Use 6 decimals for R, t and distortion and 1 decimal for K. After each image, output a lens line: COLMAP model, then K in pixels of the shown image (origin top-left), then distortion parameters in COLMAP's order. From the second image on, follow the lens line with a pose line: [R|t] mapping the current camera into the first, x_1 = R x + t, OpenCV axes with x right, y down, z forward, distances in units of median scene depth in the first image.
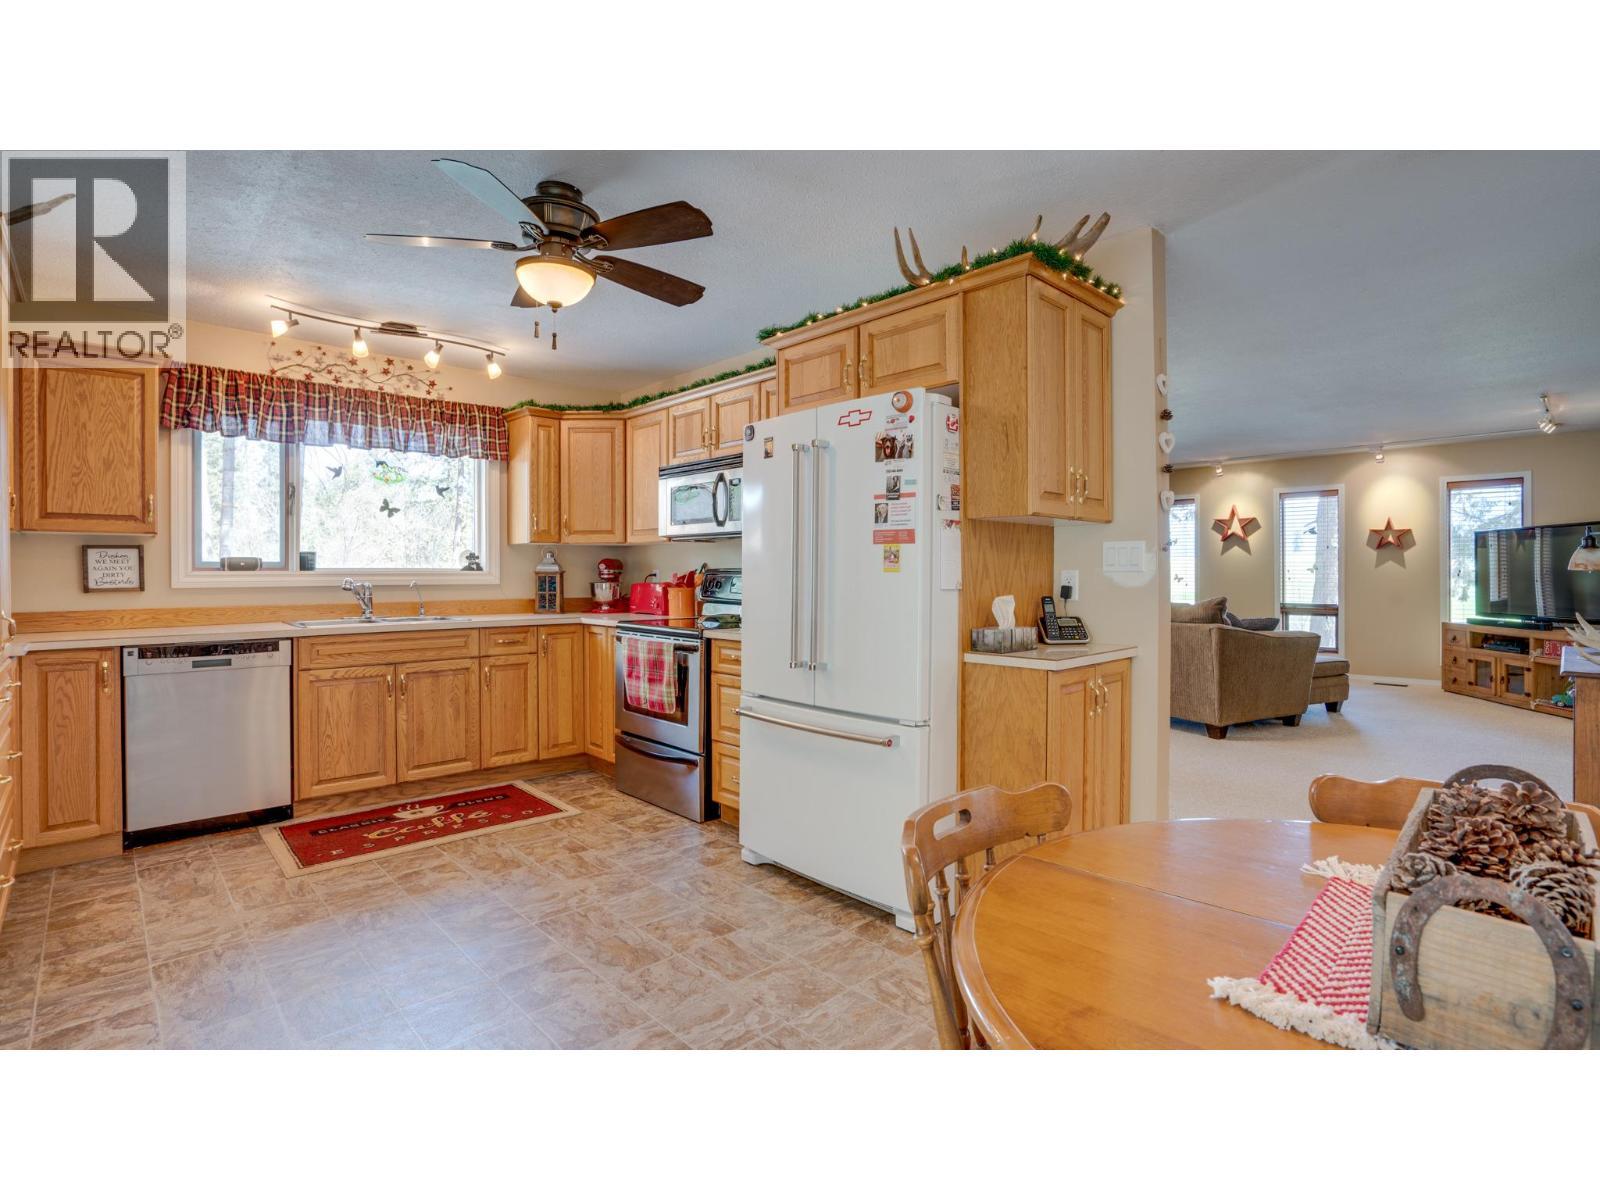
lens RADIAL K [[759.1, 0, 786.3], [0, 759.1, 579.4], [0, 0, 1]] dist [-0.064621, 0.024955]
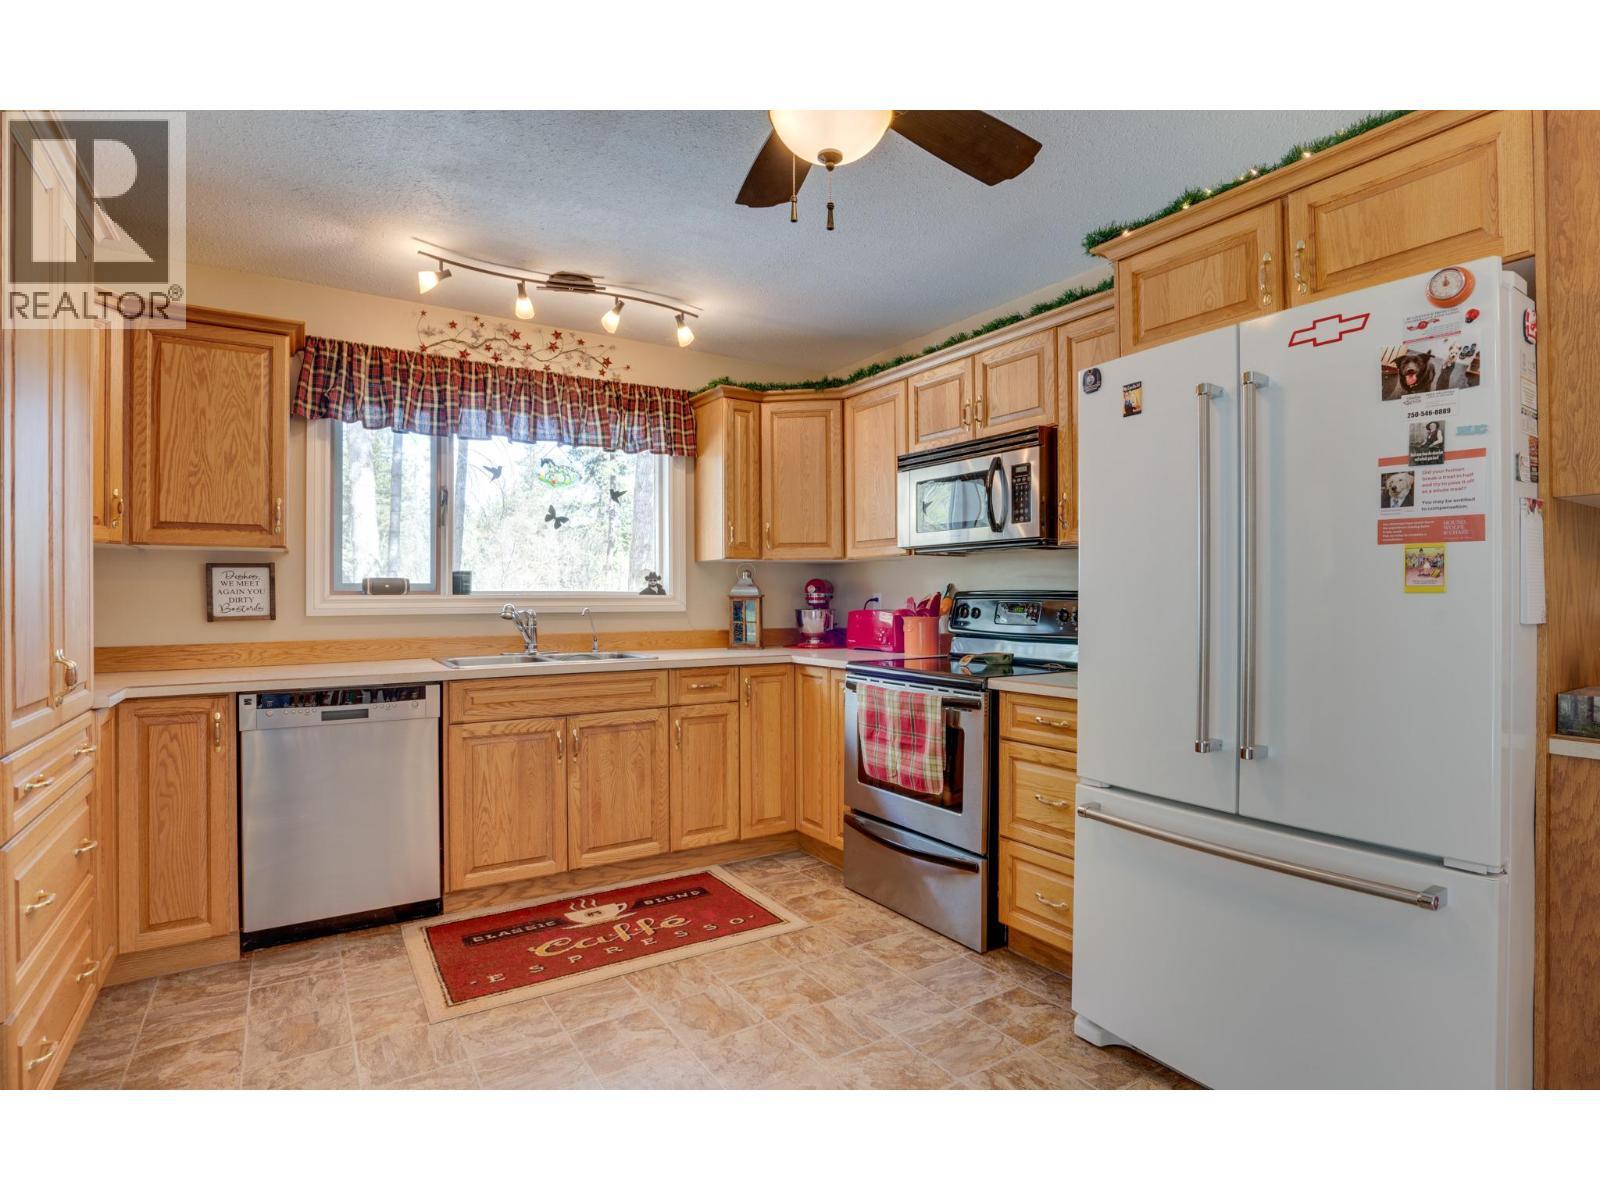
lens RADIAL K [[798.7, 0, 800.0], [0, 798.7, 600.0], [0, 0, 1]] dist [-0.082447, 0.038081]
pose [[0.984581, -0.000831, -0.174927, -0.150688], [-0.000209, 0.999982, -0.005927, -0.000850], [0.174929, 0.005872, 0.984563, 0.249803]]
